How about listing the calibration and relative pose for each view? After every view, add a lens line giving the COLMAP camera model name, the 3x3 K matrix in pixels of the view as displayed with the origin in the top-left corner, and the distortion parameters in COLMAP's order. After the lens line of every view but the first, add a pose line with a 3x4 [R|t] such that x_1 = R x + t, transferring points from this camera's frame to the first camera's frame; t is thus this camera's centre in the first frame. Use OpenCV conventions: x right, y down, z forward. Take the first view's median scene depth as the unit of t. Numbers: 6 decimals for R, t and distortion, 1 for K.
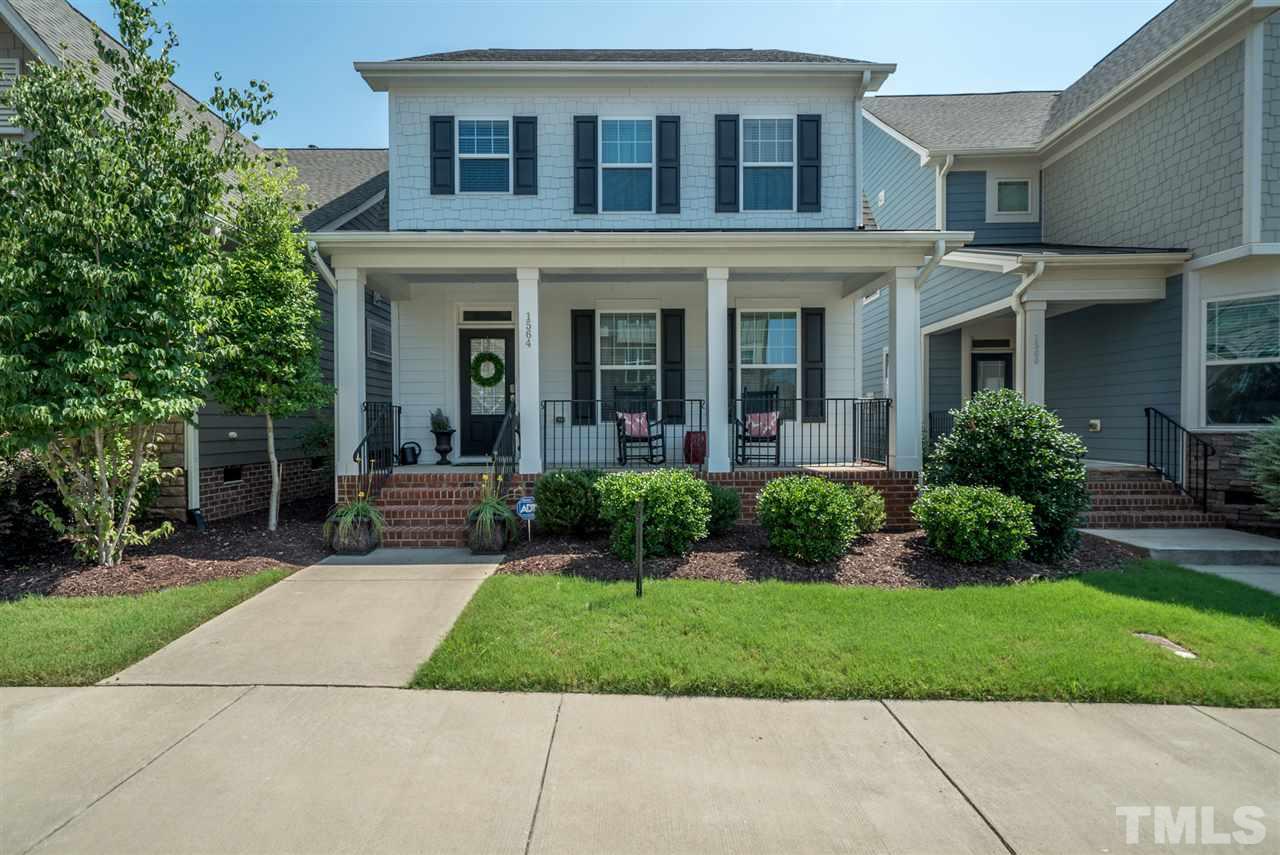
lens RADIAL K [[622.1, 0, 641.0], [0, 622.1, 430.1], [0, 0, 1]] dist [0.000776, -0.000109]
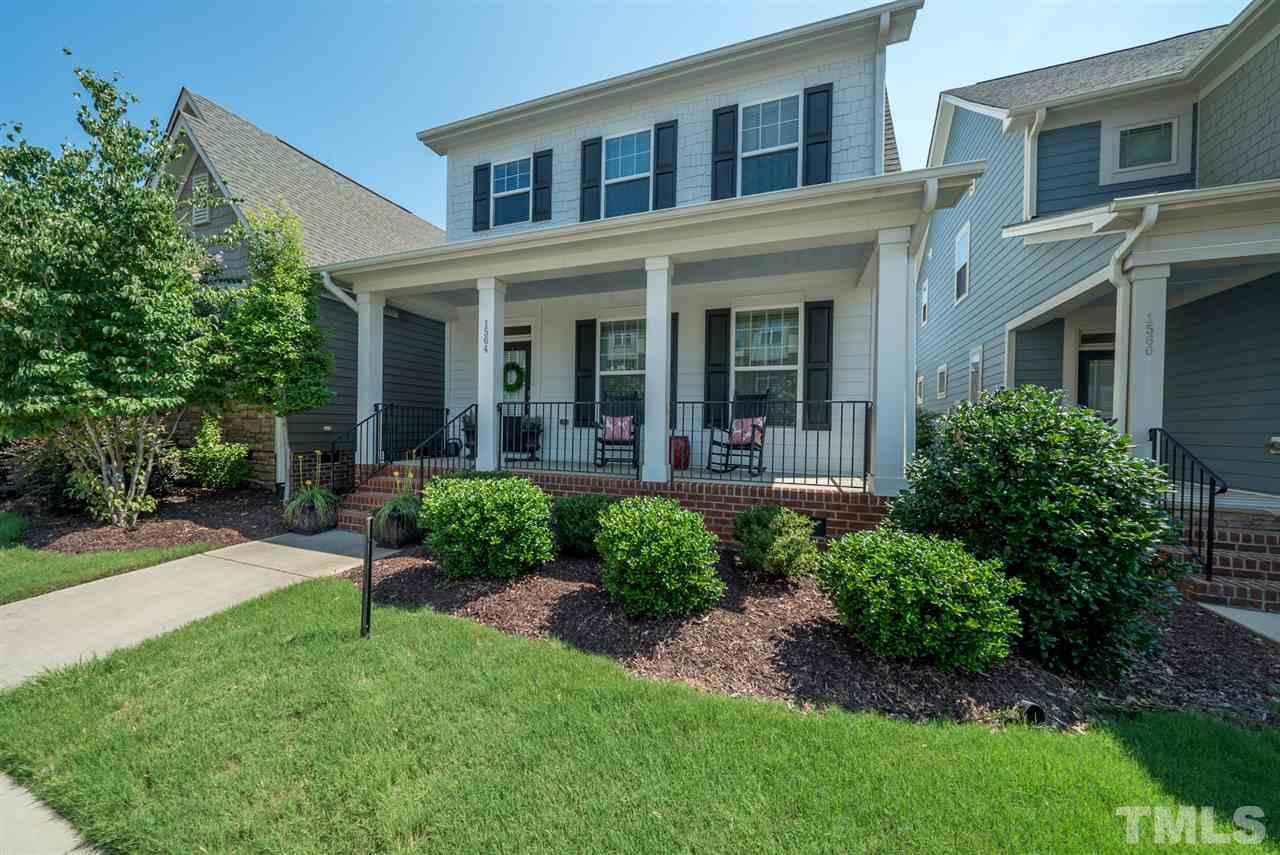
lens RADIAL K [[458.5, 0, 636.4], [0, 458.5, 429.7], [0, 0, 1]] dist [-0.007760, 0.000608]
pose [[0.926330, 0.024485, -0.375917, 0.291219], [-0.026269, 0.999655, 0.000380, -0.006565], [0.375796, 0.009523, 0.926653, 0.303841]]
